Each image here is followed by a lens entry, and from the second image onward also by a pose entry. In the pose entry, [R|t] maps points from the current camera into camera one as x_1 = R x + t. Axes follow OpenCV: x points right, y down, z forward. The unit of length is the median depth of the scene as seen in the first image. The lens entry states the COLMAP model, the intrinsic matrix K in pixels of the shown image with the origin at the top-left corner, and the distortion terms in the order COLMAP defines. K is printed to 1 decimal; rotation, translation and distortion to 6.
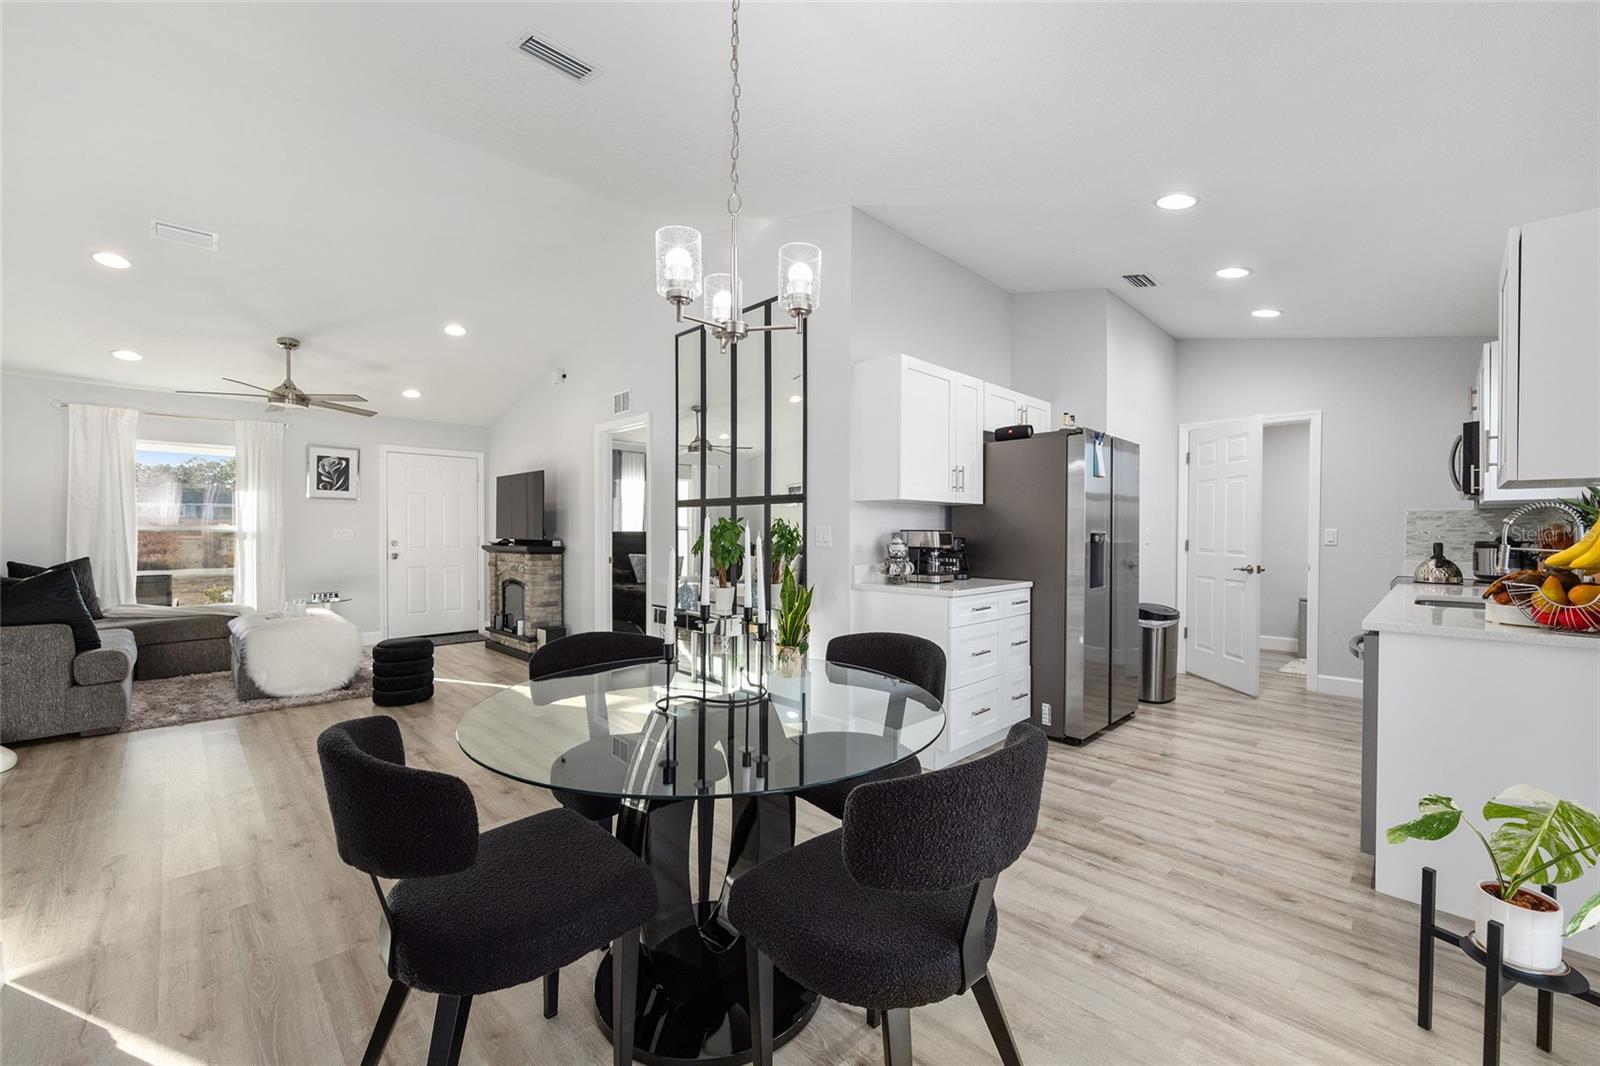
lens RADIAL K [[647.2, 0, 800.0], [0, 647.2, 533.0], [0, 0, 1]] dist [0.000304, 0.000011]
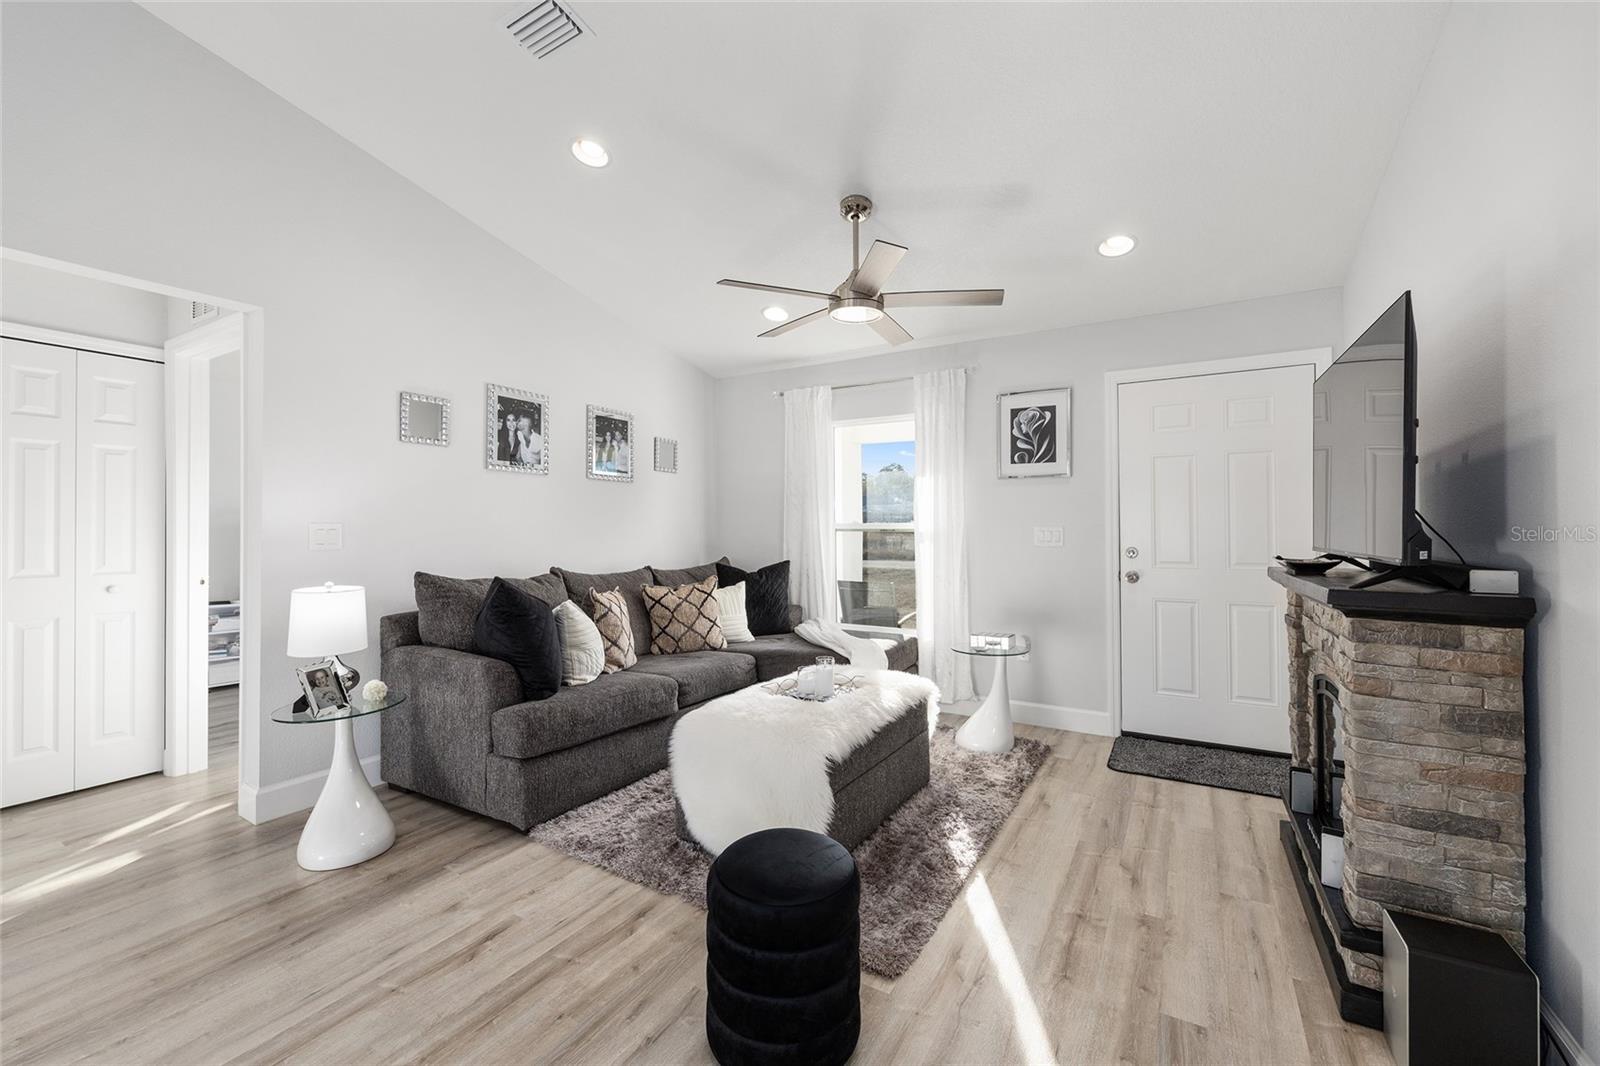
lens RADIAL K [[647.2, 0, 800.0], [0, 647.2, 533.0], [0, 0, 1]] dist [0.000304, 0.000011]
pose [[0.268543, 0.003314, -0.963262, -0.212273], [-0.001105, 0.999994, 0.003132, -0.002126], [0.963267, 0.000223, 0.268545, 0.680986]]
